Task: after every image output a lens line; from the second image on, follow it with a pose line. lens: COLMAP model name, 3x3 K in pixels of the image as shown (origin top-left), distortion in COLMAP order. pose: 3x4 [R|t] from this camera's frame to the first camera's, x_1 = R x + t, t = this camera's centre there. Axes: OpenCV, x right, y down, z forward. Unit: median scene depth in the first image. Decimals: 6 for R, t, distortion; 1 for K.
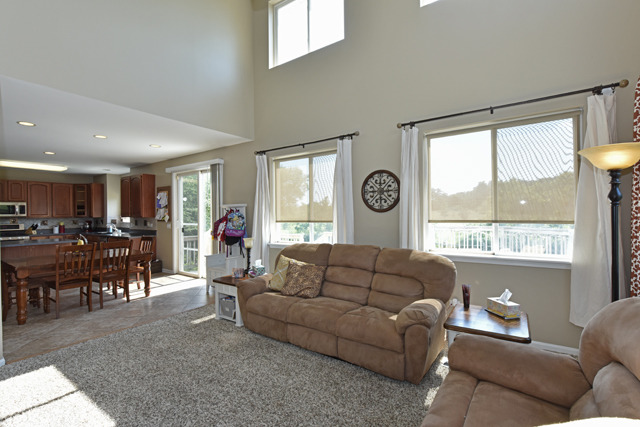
lens RADIAL K [[305.6, 0, 317.5], [0, 305.6, 212.9], [0, 0, 1]] dist [0.025299, -0.000527]
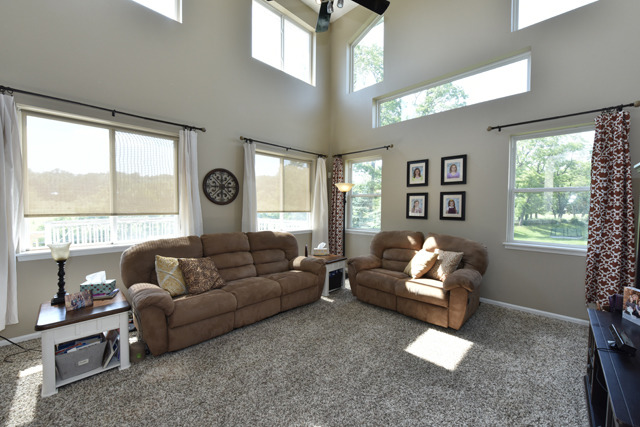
lens RADIAL K [[251.5, 0, 317.7], [0, 251.5, 219.8], [0, 0, 1]] dist [-0.007502, 0.000064]
pose [[0.147172, -0.034658, 0.988504, -0.690781], [-0.012876, 0.999234, 0.036952, 0.015463], [-0.989027, -0.018166, 0.146613, 0.479288]]
